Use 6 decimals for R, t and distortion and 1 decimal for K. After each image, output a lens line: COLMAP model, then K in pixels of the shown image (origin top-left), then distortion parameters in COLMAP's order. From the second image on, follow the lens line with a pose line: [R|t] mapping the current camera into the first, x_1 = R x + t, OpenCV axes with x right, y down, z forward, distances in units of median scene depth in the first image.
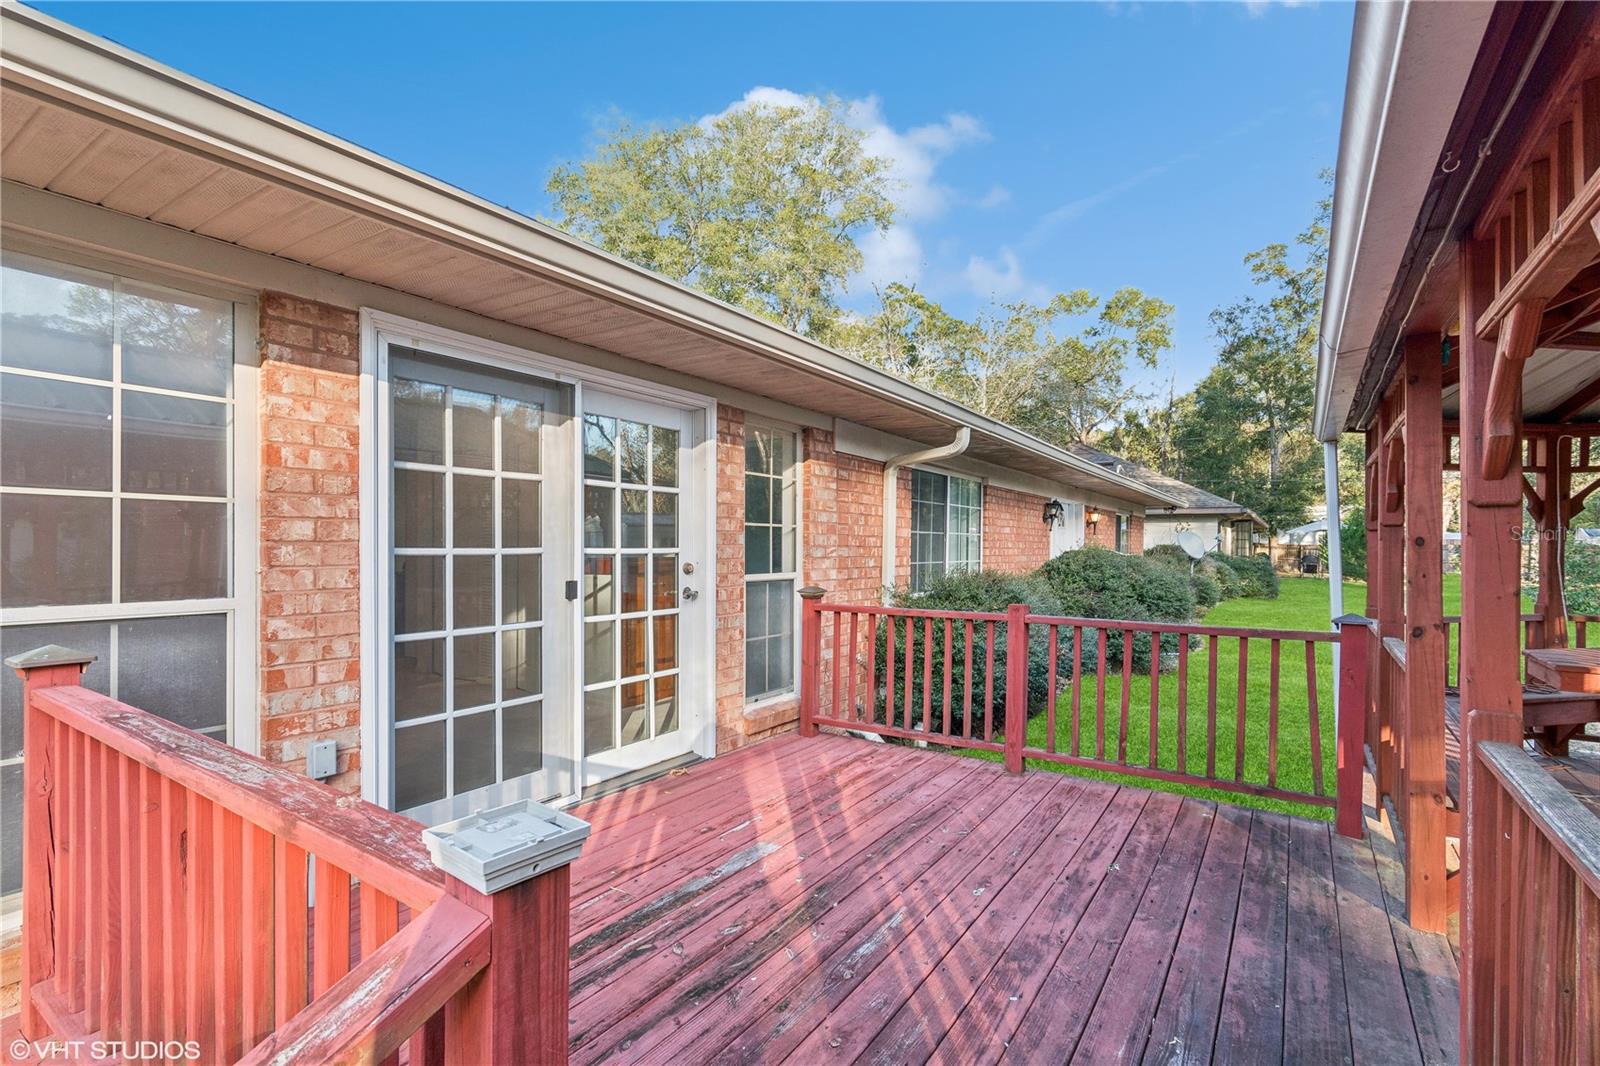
lens RADIAL K [[720.9, 0, 771.9], [0, 720.9, 550.7], [0, 0, 1]] dist [0.007669, -0.003236]
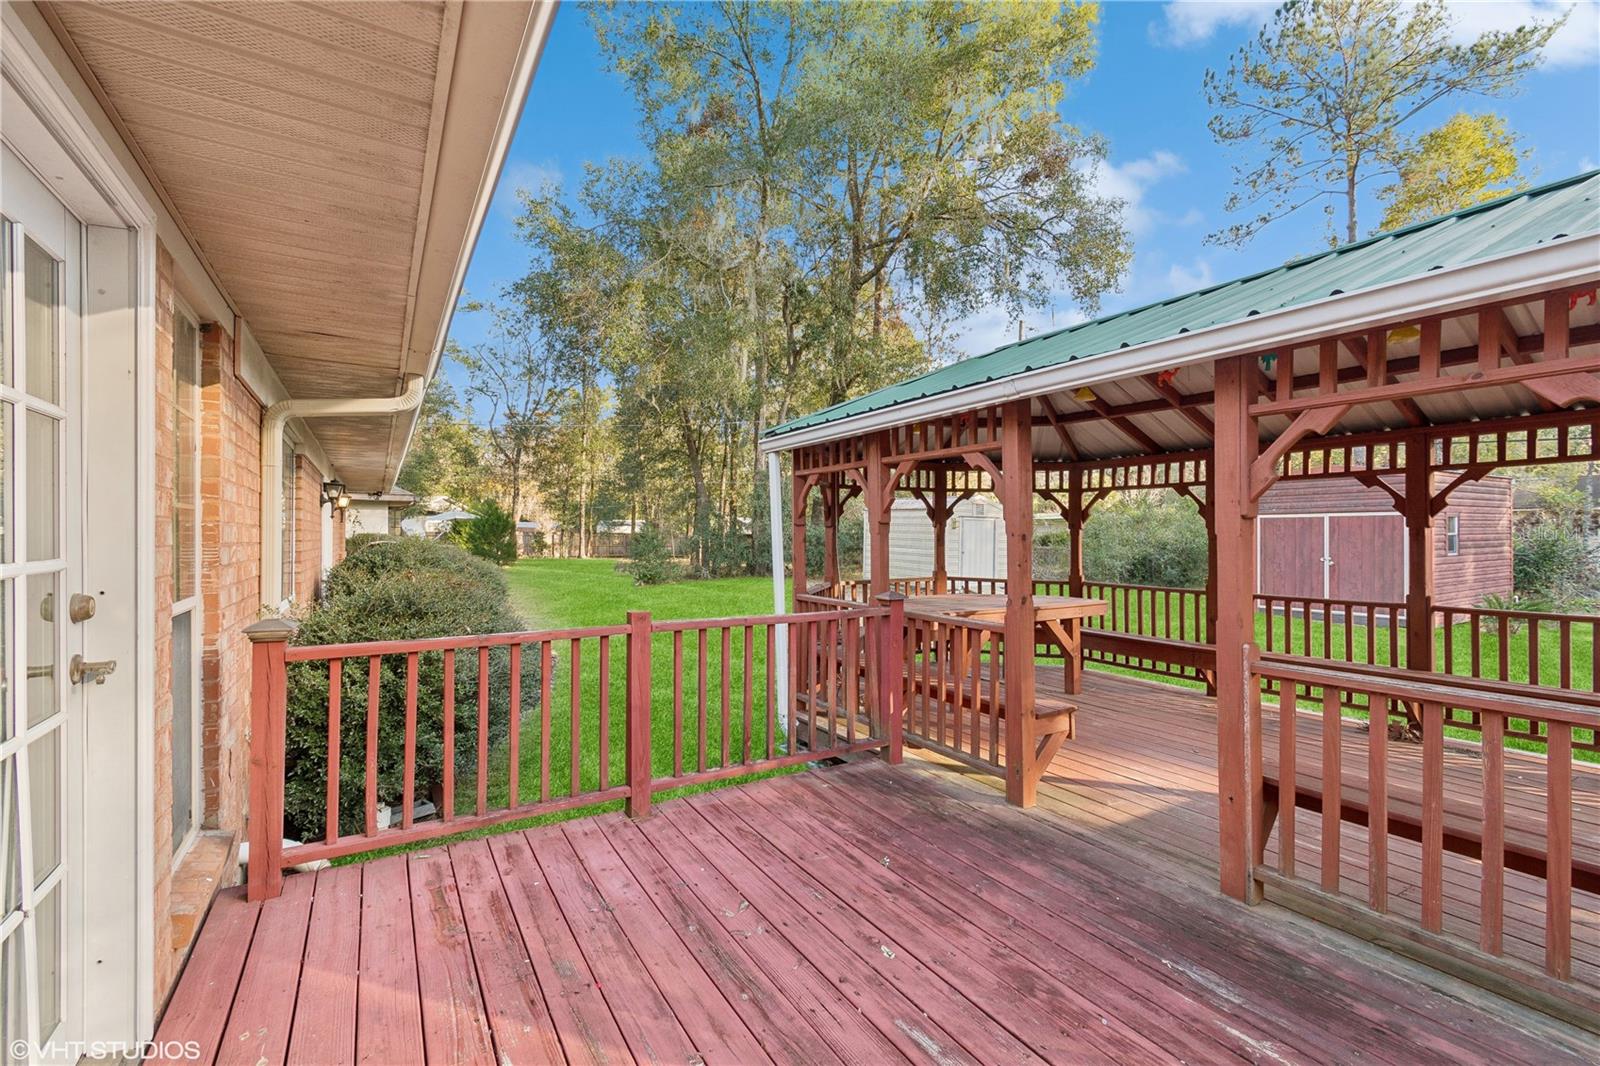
lens RADIAL K [[720.9, 0, 811.5], [0, 720.9, 527.8], [0, 0, 1]] dist [0.007669, -0.003236]
pose [[0.385696, 0.004467, 0.922615, -0.431092], [0.007405, 0.999941, -0.007937, -0.017671], [-0.922596, 0.009893, 0.385640, 0.604914]]
